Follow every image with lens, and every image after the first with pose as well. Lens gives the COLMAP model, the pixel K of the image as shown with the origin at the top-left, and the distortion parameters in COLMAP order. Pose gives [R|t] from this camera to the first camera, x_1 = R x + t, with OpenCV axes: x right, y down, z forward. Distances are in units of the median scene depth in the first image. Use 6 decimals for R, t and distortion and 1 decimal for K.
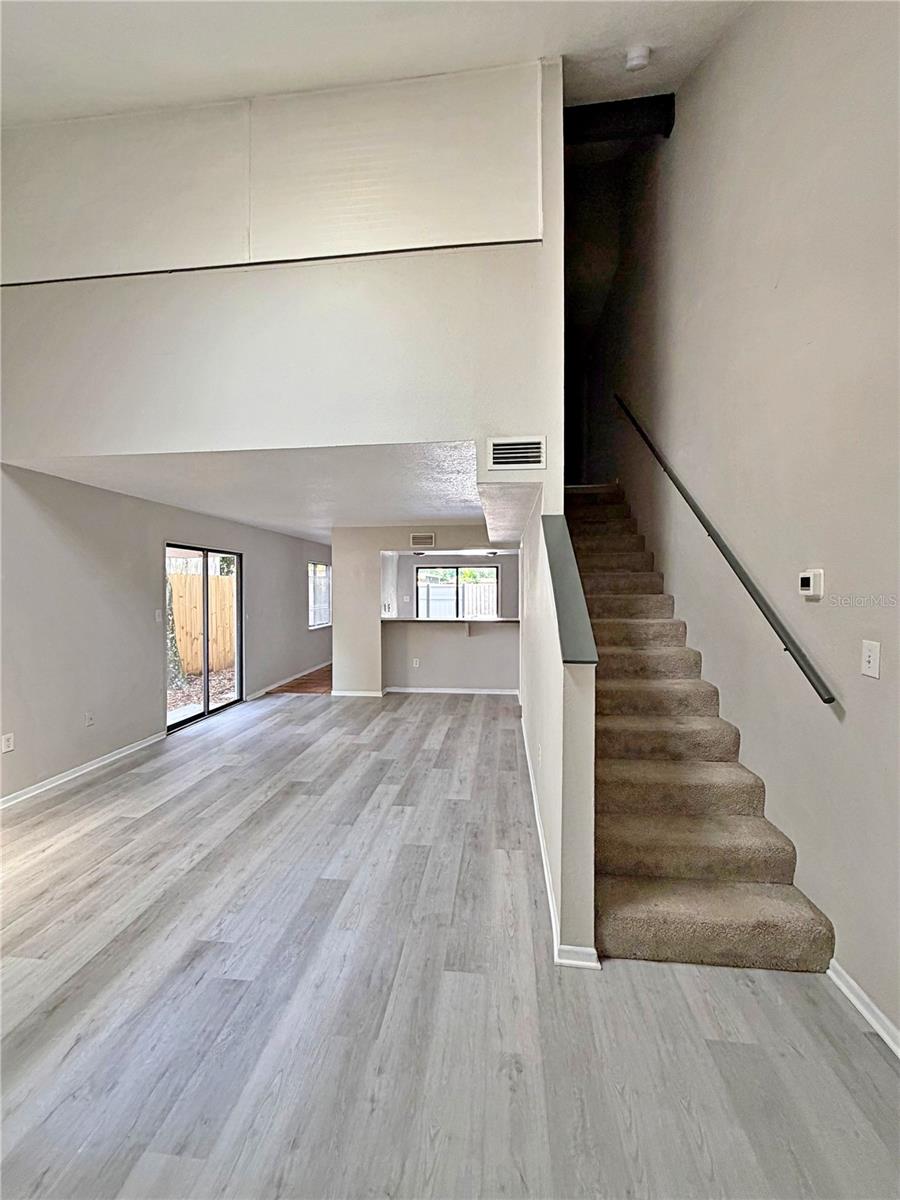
lens RADIAL K [[483.4, 0, 449.6], [0, 483.4, 600.6], [0, 0, 1]] dist [-0.000785, -0.000369]
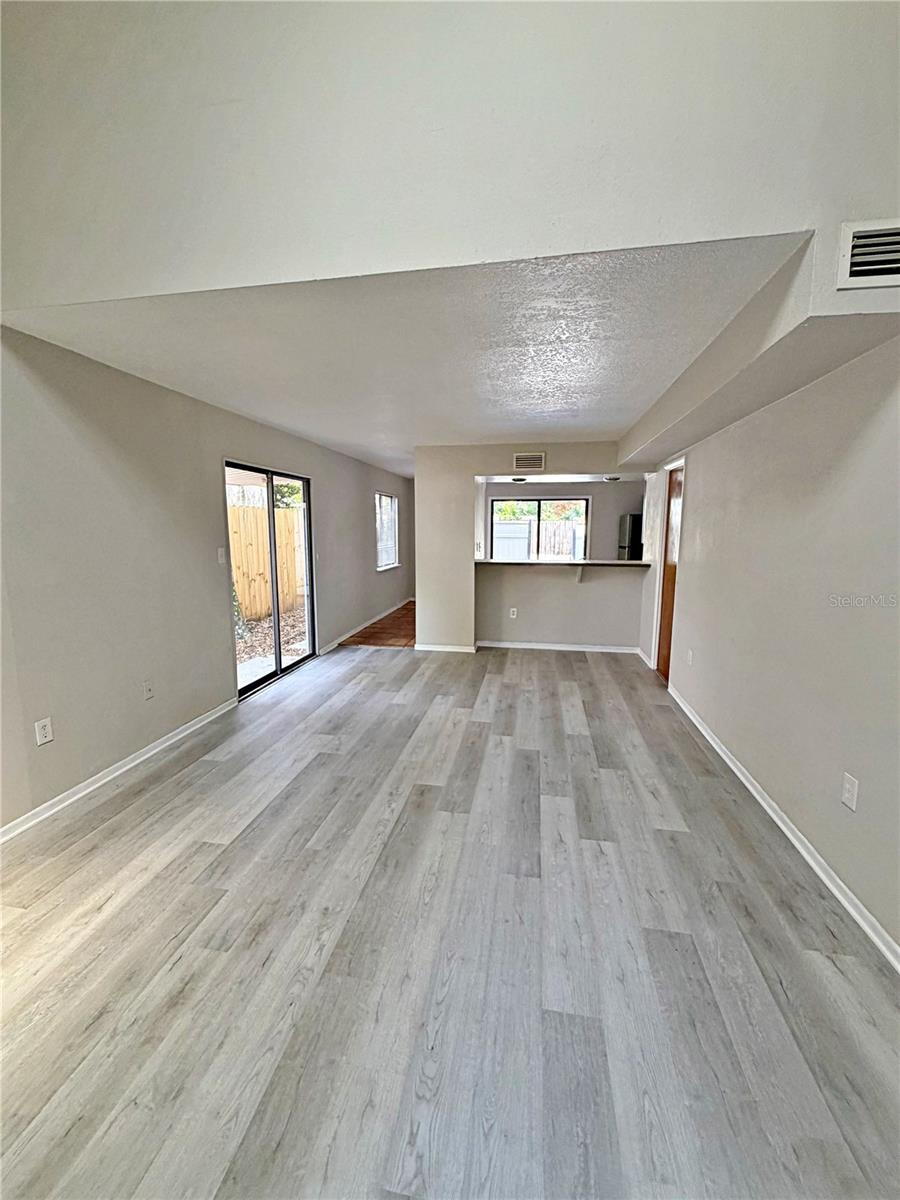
lens RADIAL K [[483.4, 0, 449.6], [0, 483.4, 600.6], [0, 0, 1]] dist [-0.000785, -0.000369]
pose [[0.997653, 0.014721, -0.066871, -0.196884], [-0.006119, 0.991877, 0.127054, 0.002117], [0.068199, -0.126347, 0.989639, 0.263027]]
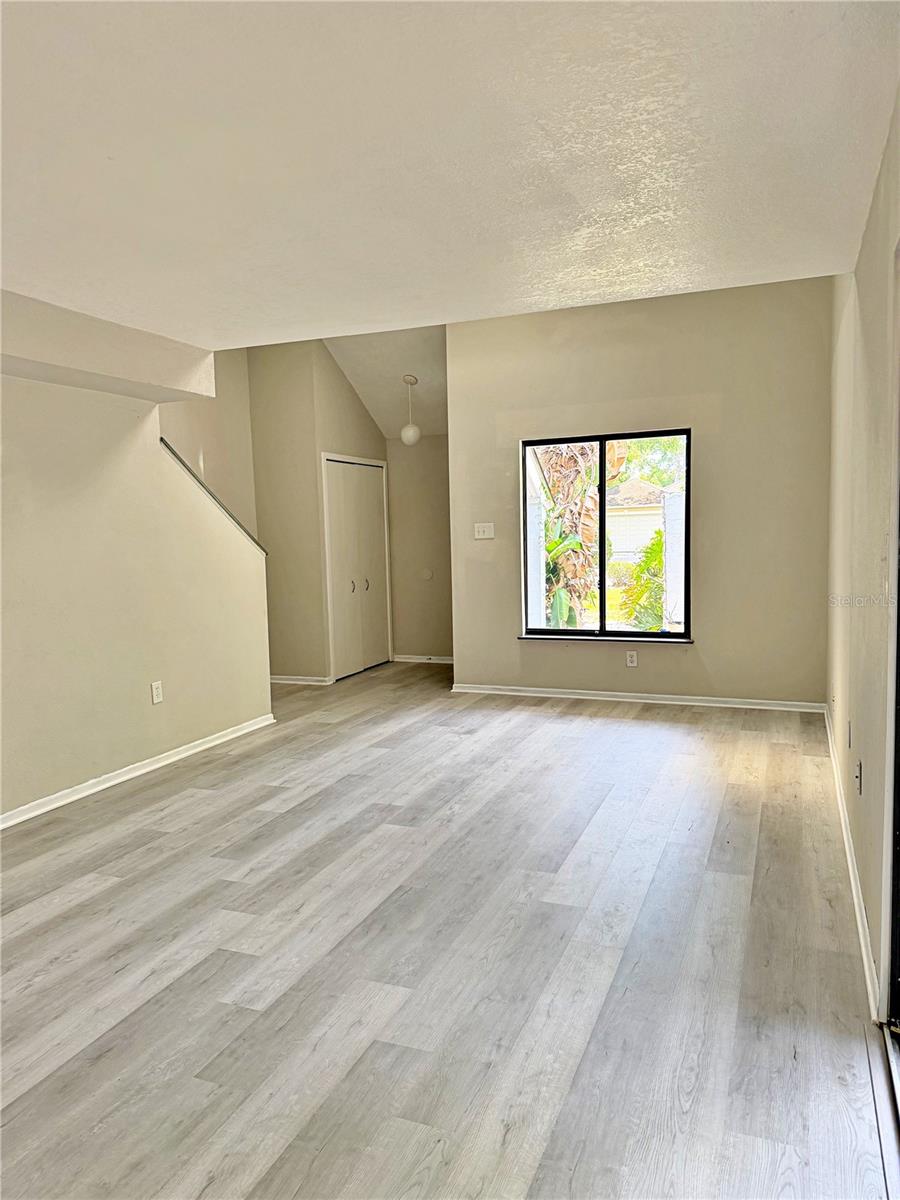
lens RADIAL K [[847.6, 0, 450.7], [0, 847.6, 594.6], [0, 0, 1]] dist [0.092434, -0.129331]
pose [[-0.963996, 0.006772, 0.265832, -0.546908], [0.033190, 0.994923, 0.095012, -0.002874], [-0.263839, 0.100414, -0.959326, 1.656348]]
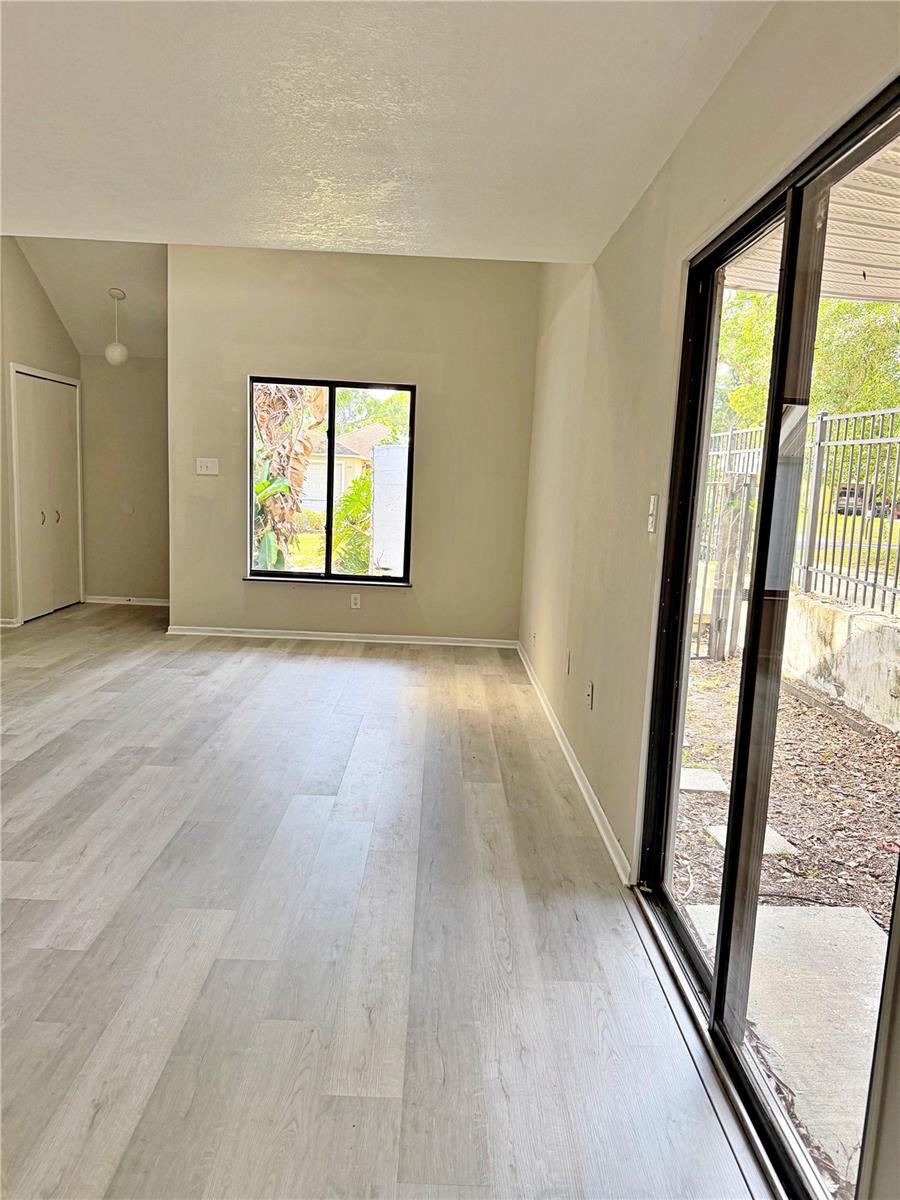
lens RADIAL K [[850.2, 0, 450.0], [0, 850.2, 600.0], [0, 0, 1]] dist [0.068127, -0.103285]
pose [[-0.992009, -0.023078, -0.124038, -0.435624], [-0.042975, 0.986145, 0.160223, 0.002326], [0.118622, 0.164273, -0.979256, 1.697596]]
